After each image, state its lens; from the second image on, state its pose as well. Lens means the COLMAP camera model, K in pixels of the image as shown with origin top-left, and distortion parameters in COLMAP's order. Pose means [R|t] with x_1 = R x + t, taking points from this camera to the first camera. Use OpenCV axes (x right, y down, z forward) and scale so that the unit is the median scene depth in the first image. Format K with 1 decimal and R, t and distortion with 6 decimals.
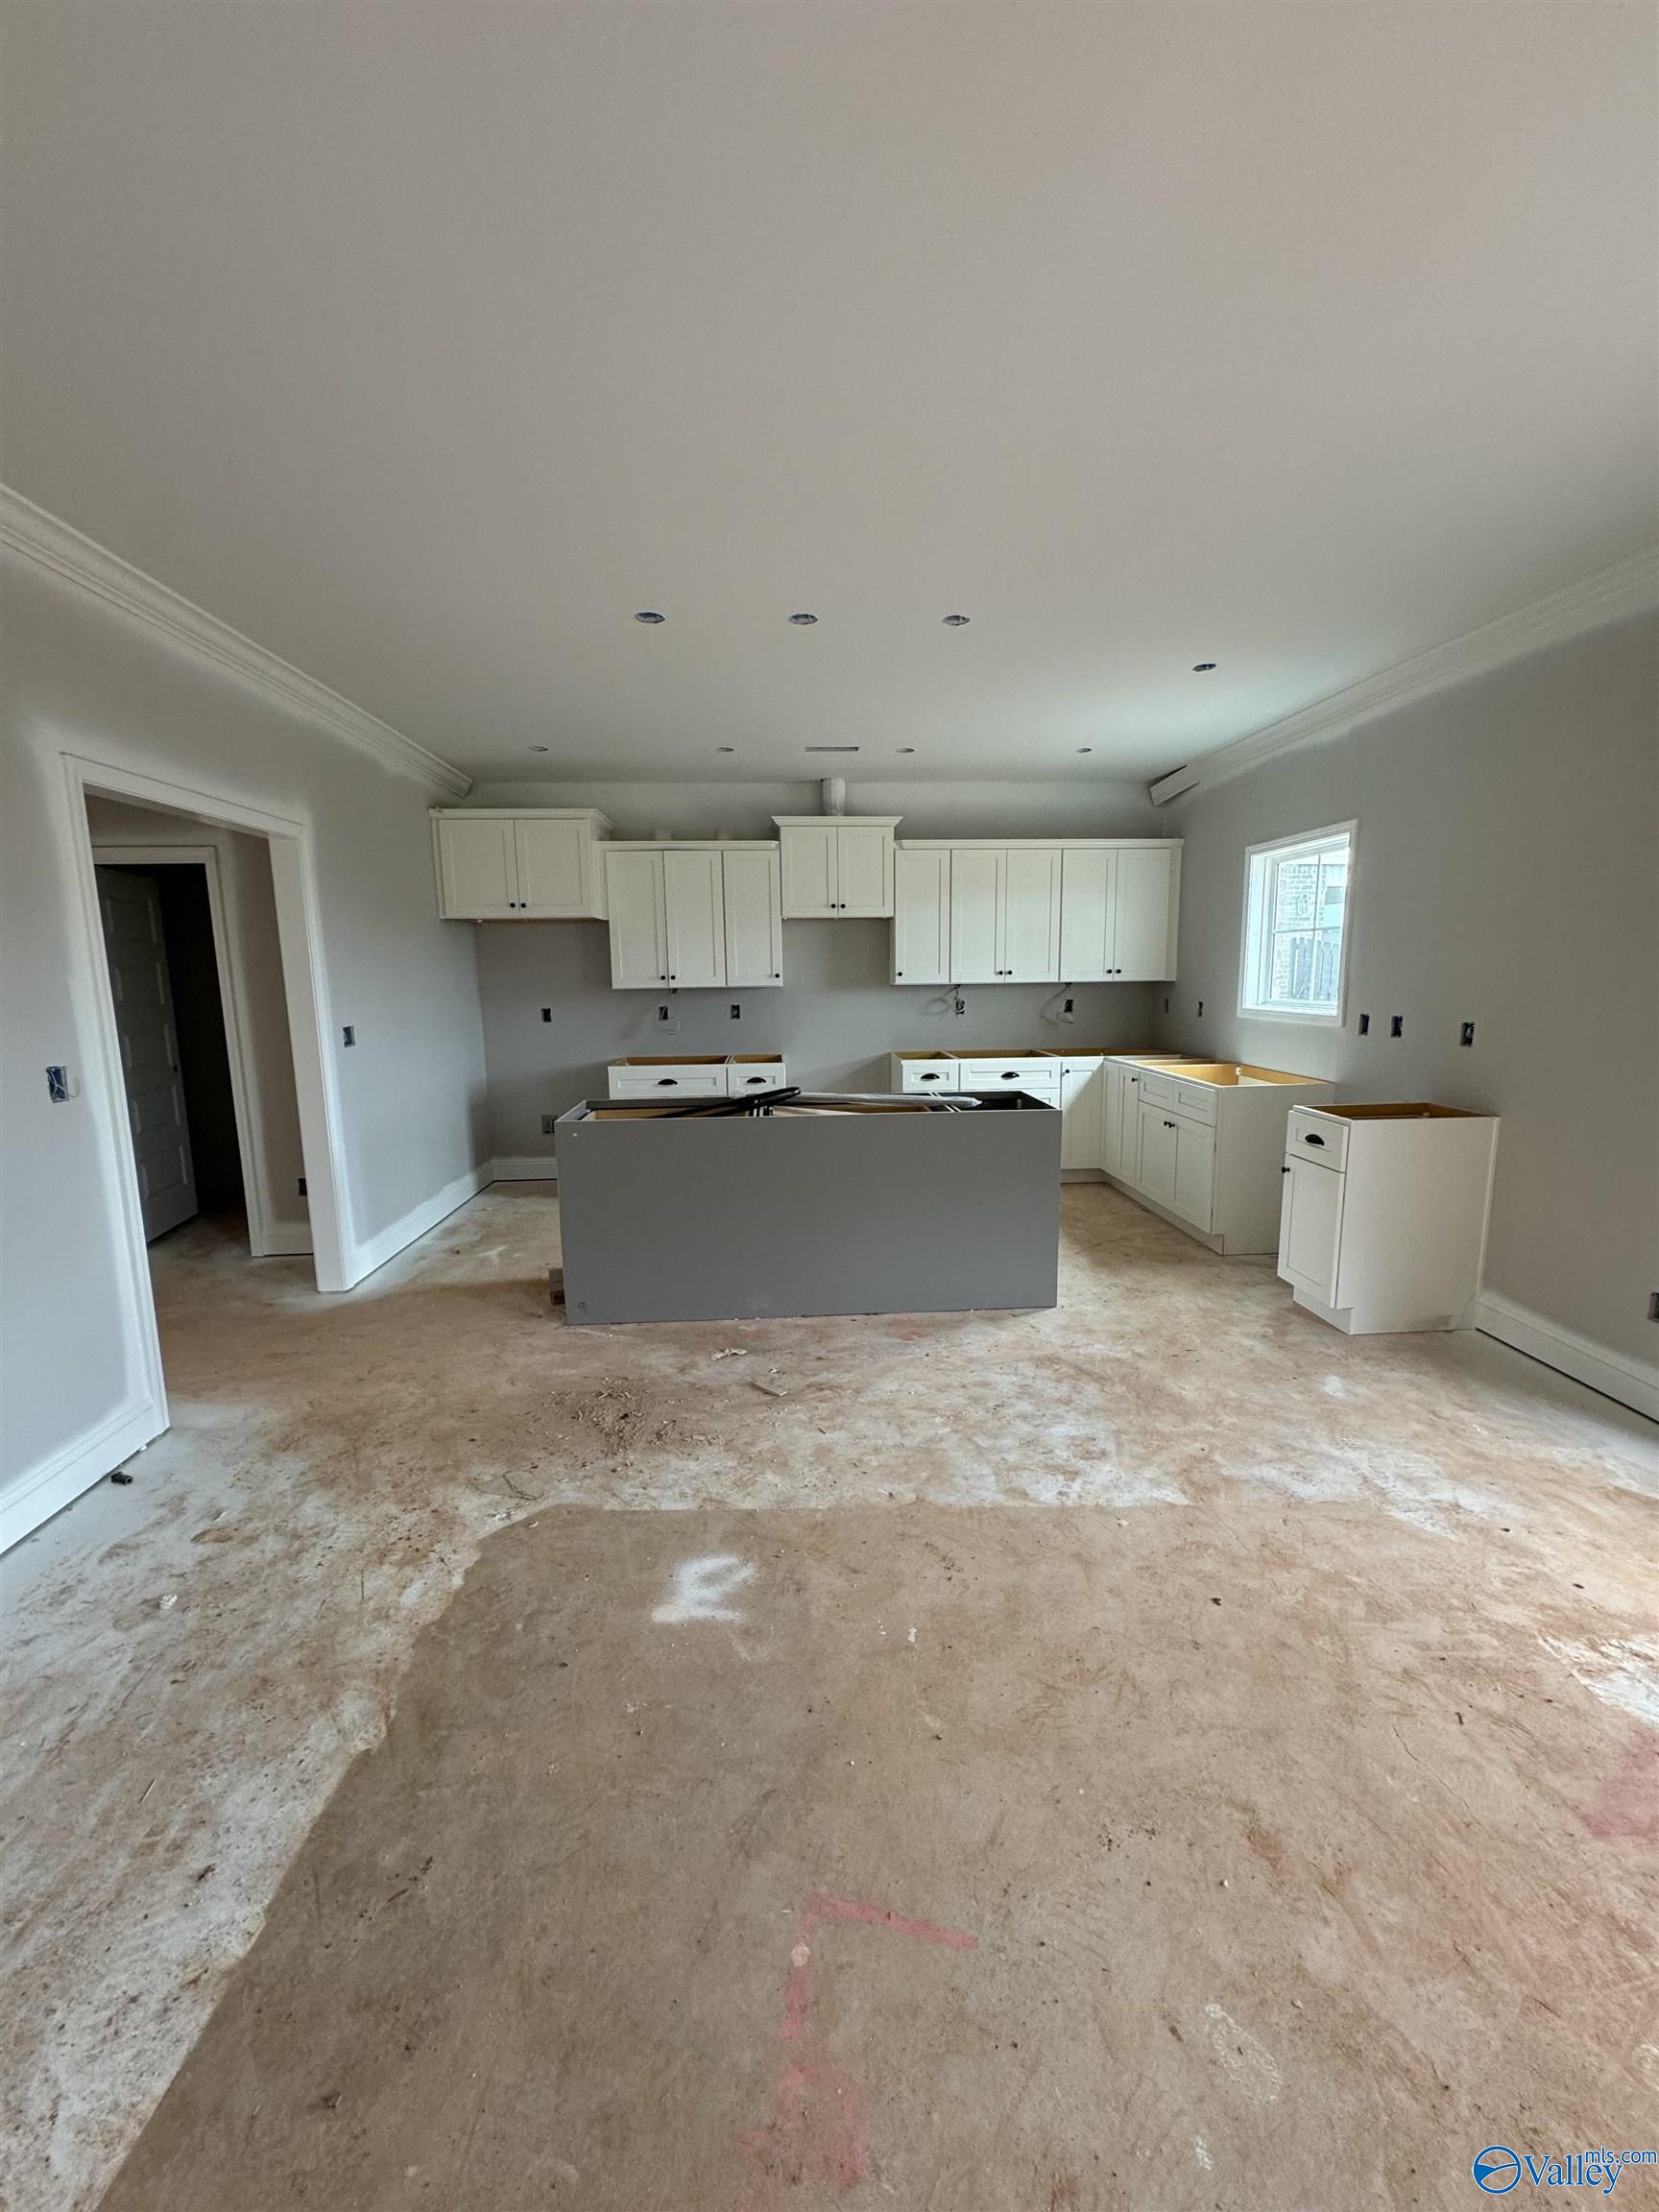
lens RADIAL K [[886.2, 0, 823.2], [0, 886.2, 1107.3], [0, 0, 1]] dist [0.002479, -0.000296]
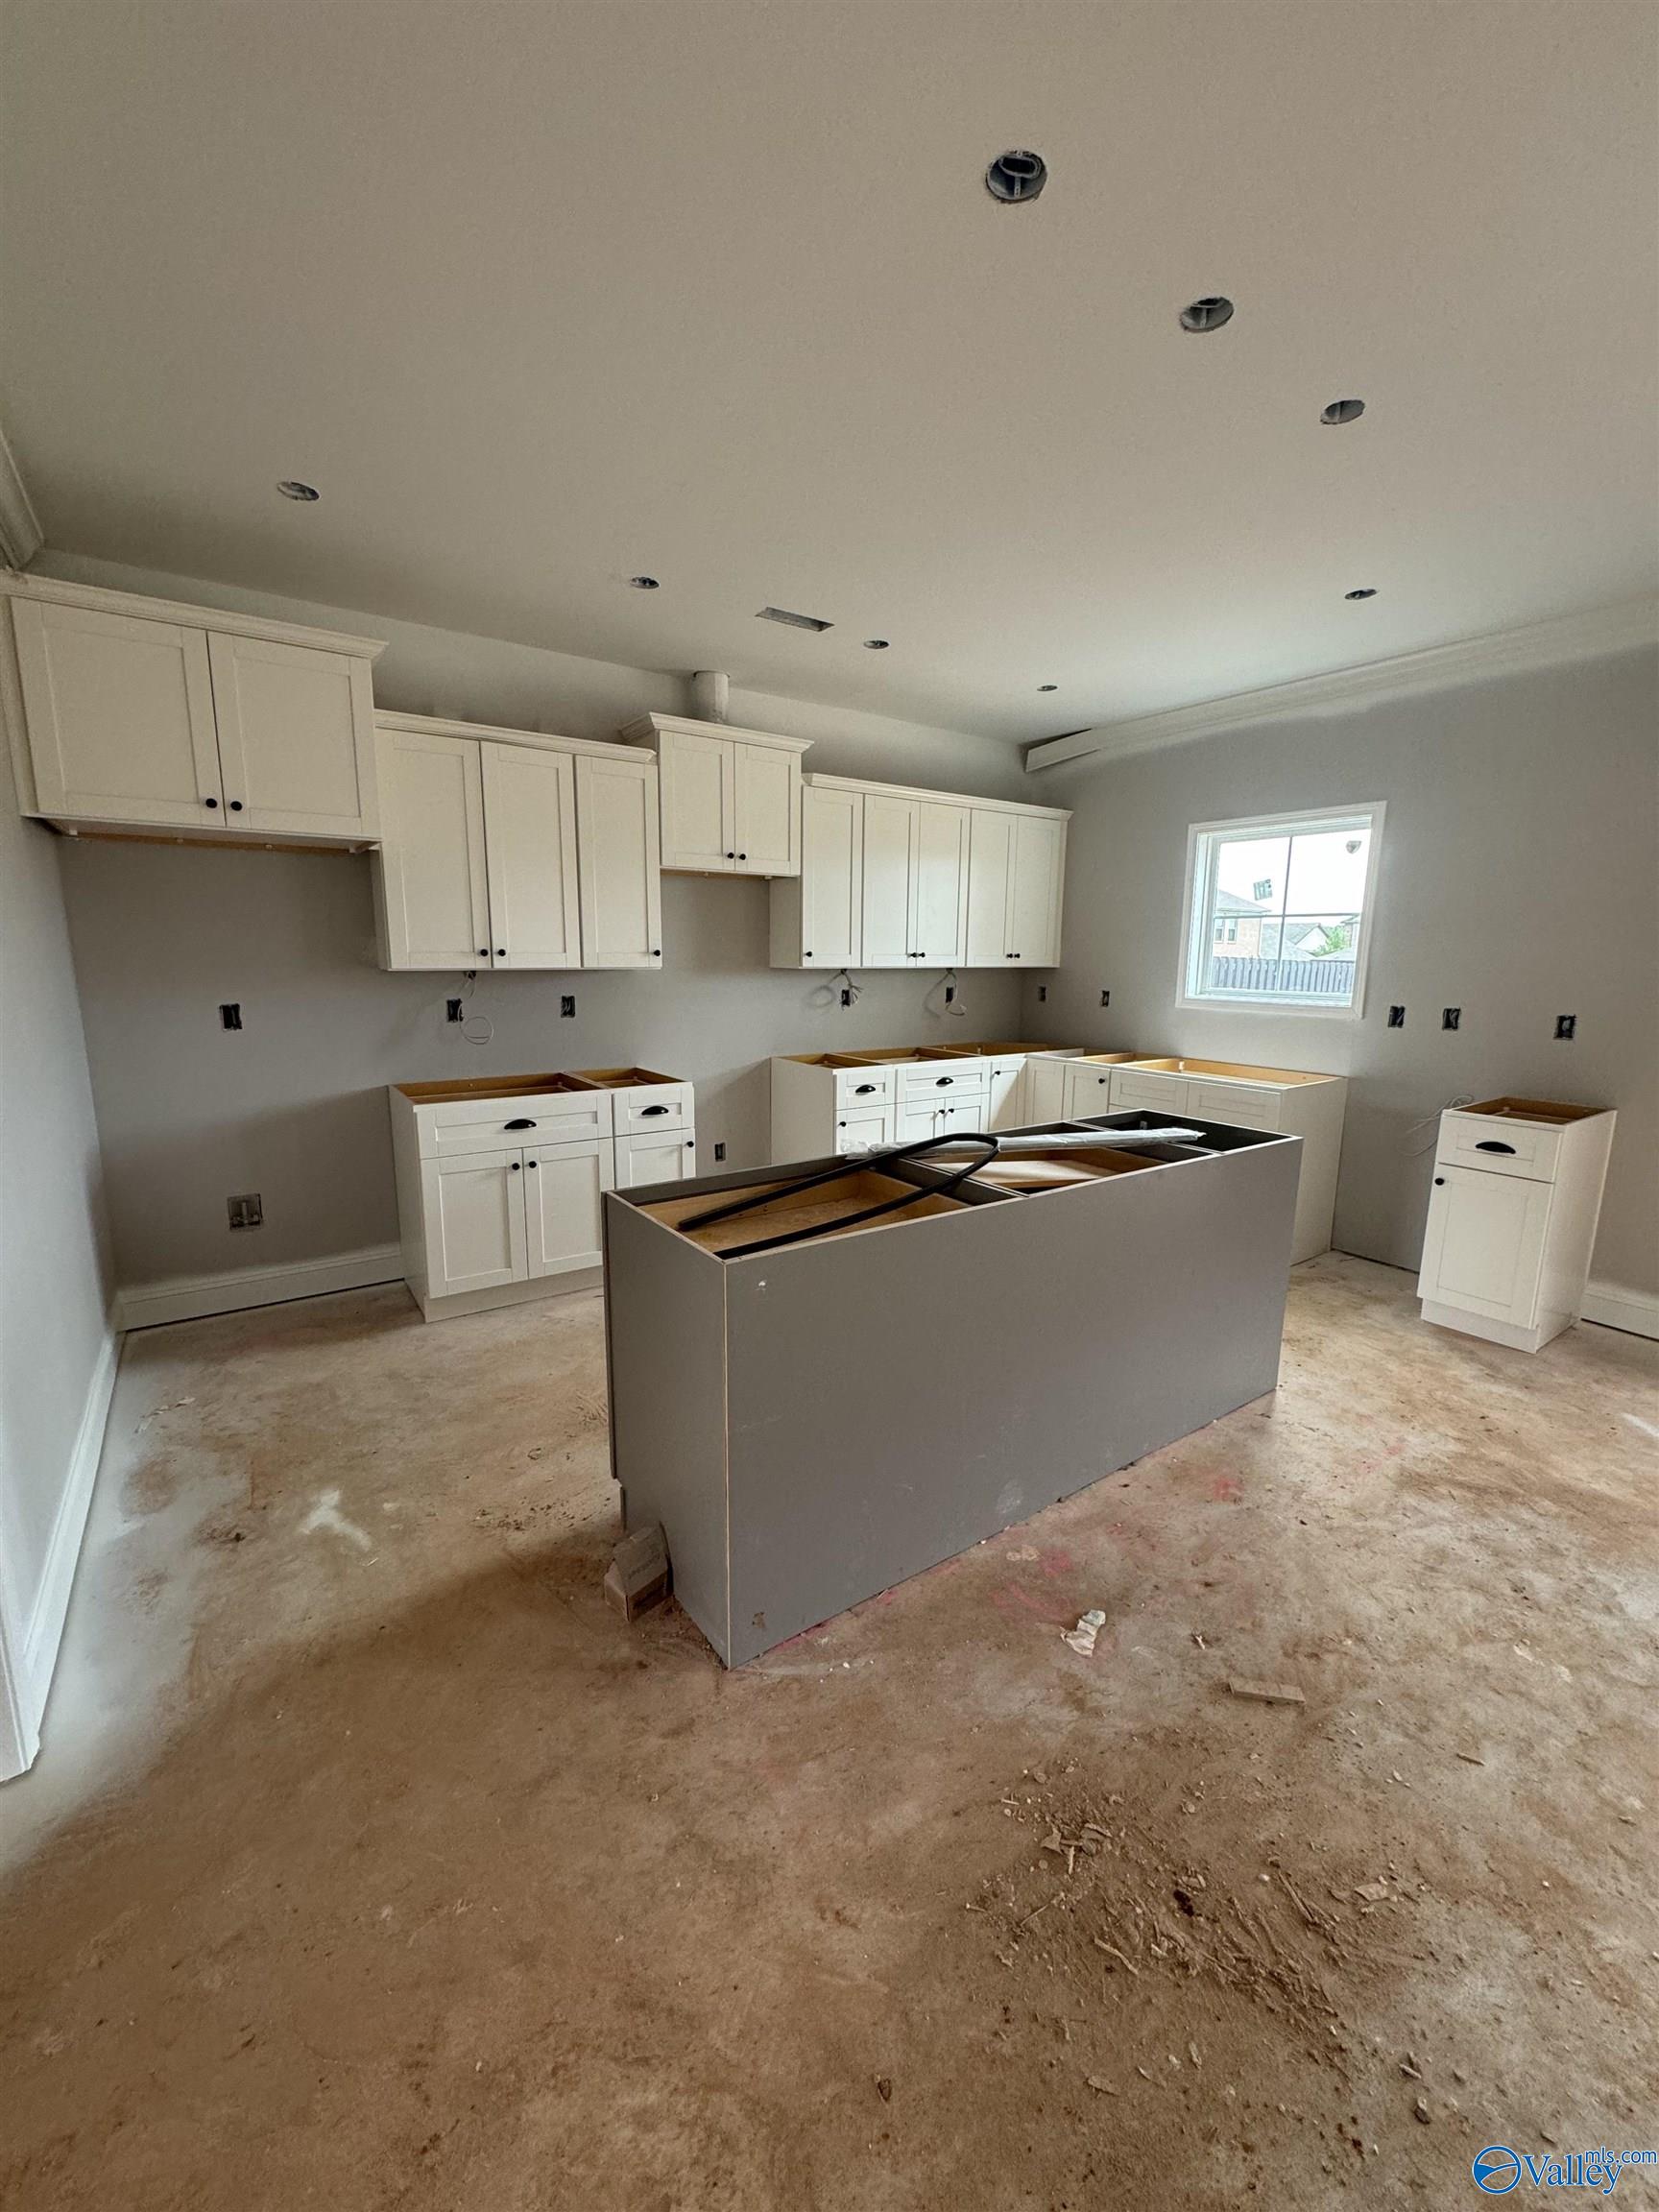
lens RADIAL K [[886.2, 0, 834.7], [0, 886.2, 1106.8], [0, 0, 1]] dist [0.002479, -0.000296]
pose [[0.850458, -0.070037, 0.521359, -0.399454], [0.060264, 0.997544, 0.035701, -0.063529], [-0.522579, 0.001057, 0.852590, 0.471542]]
